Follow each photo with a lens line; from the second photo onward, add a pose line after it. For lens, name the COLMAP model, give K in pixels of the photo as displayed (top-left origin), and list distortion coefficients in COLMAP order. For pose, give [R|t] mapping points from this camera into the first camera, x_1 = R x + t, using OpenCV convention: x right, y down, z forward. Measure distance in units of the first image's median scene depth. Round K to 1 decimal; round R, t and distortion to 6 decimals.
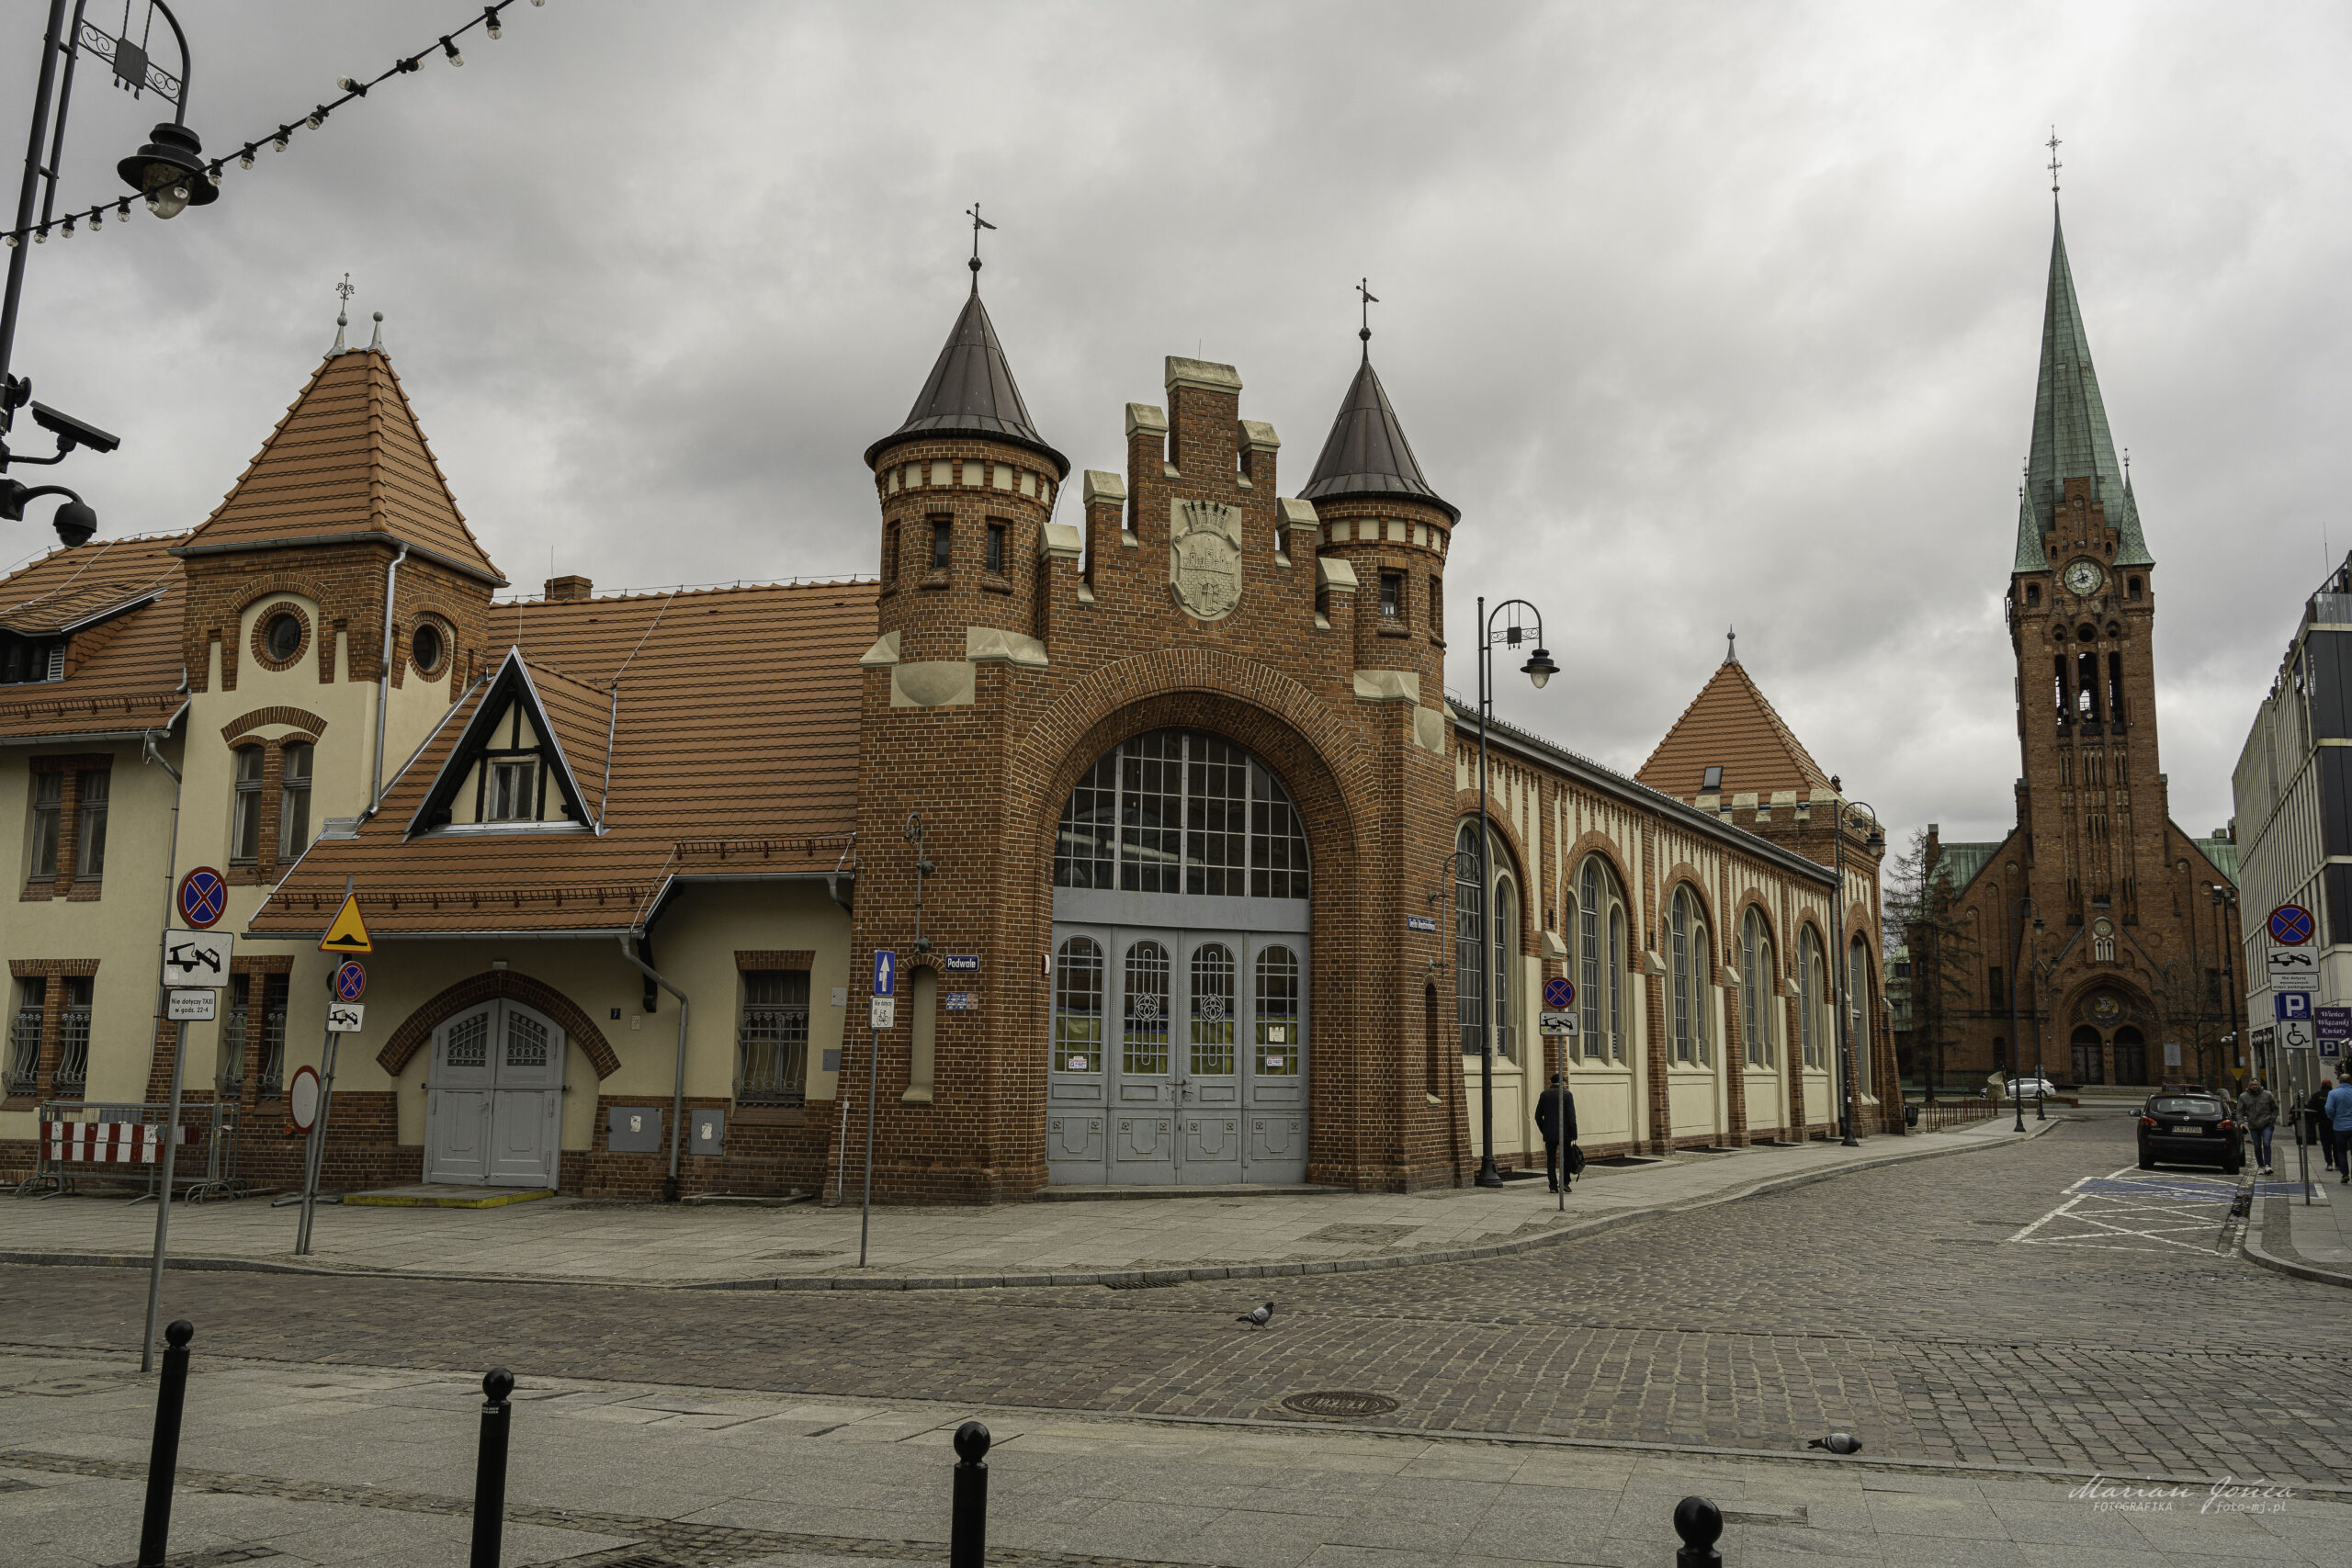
lens RADIAL K [[1900.7, 0, 1172.6], [0, 1900.7, 778.4], [0, 0, 1]] dist [-0.002450, -0.000190]
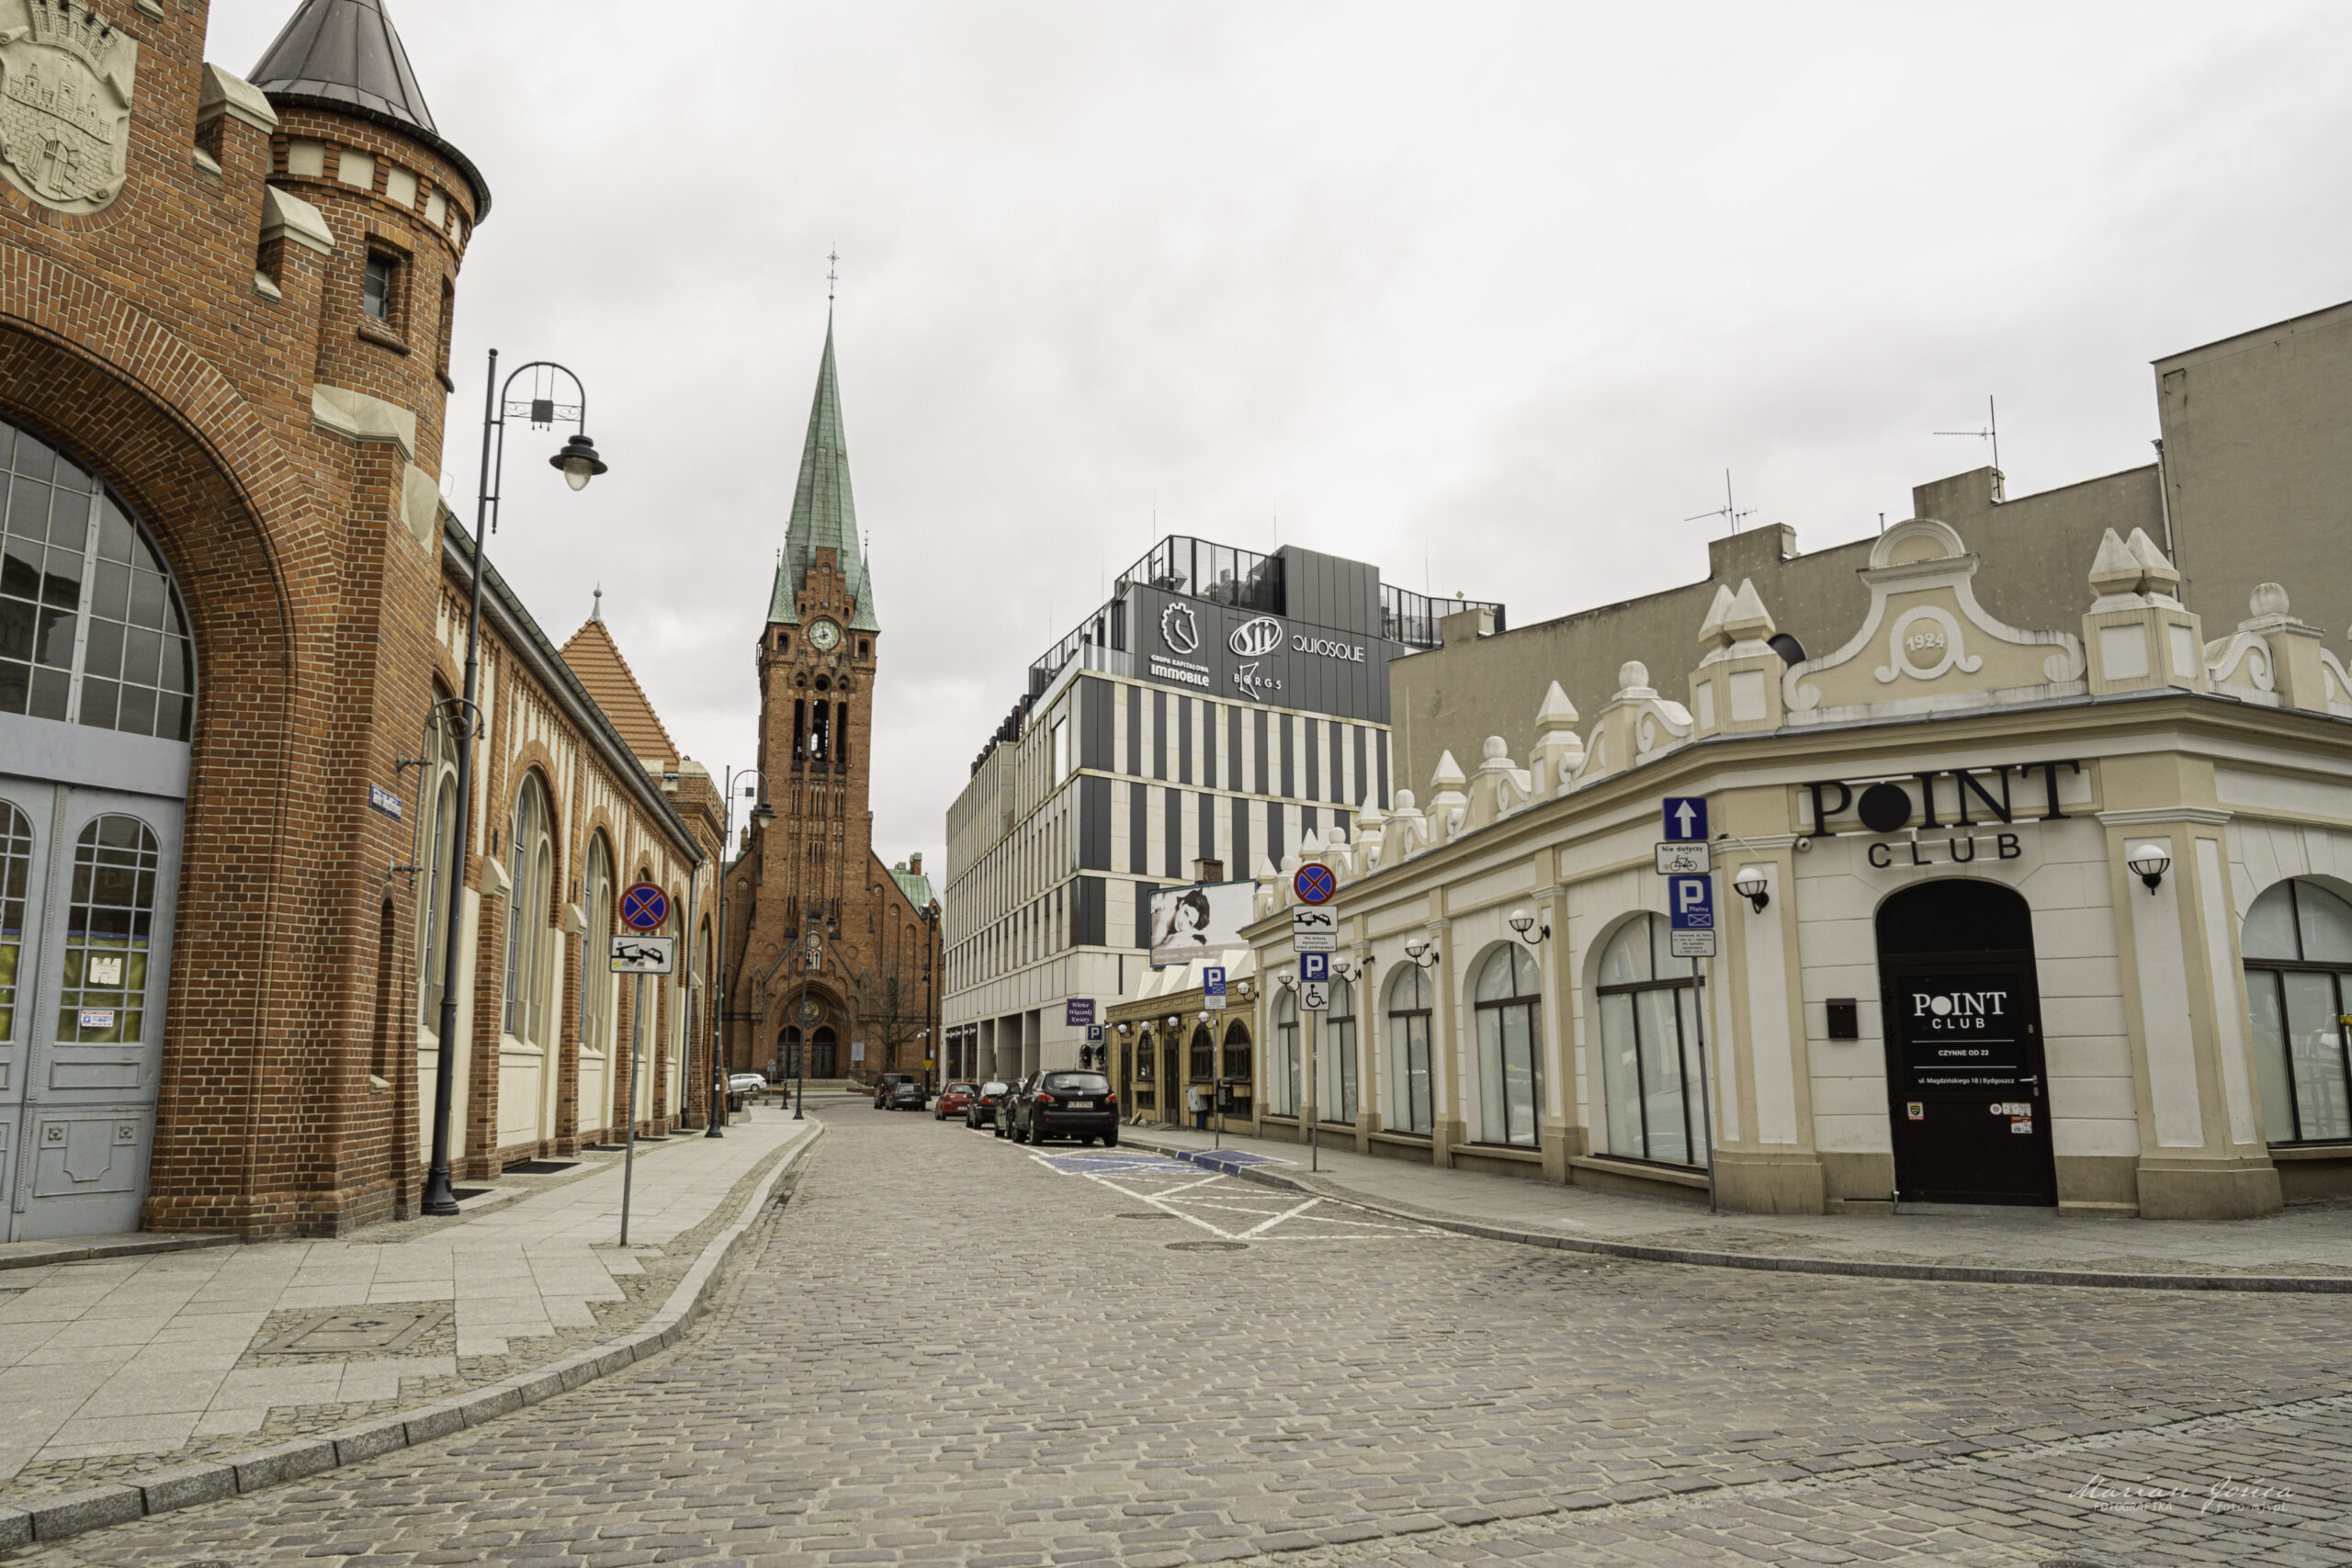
lens RADIAL K [[1685.6, 0, 1179.0], [0, 1685.6, 779.3], [0, 0, 1]] dist [-0.008927, 0.000173]
pose [[0.758443, 0.092510, 0.645141, -0.028861], [-0.078228, 0.995640, -0.050803, 0.073523], [-0.647028, -0.011937, 0.762373, 0.387096]]
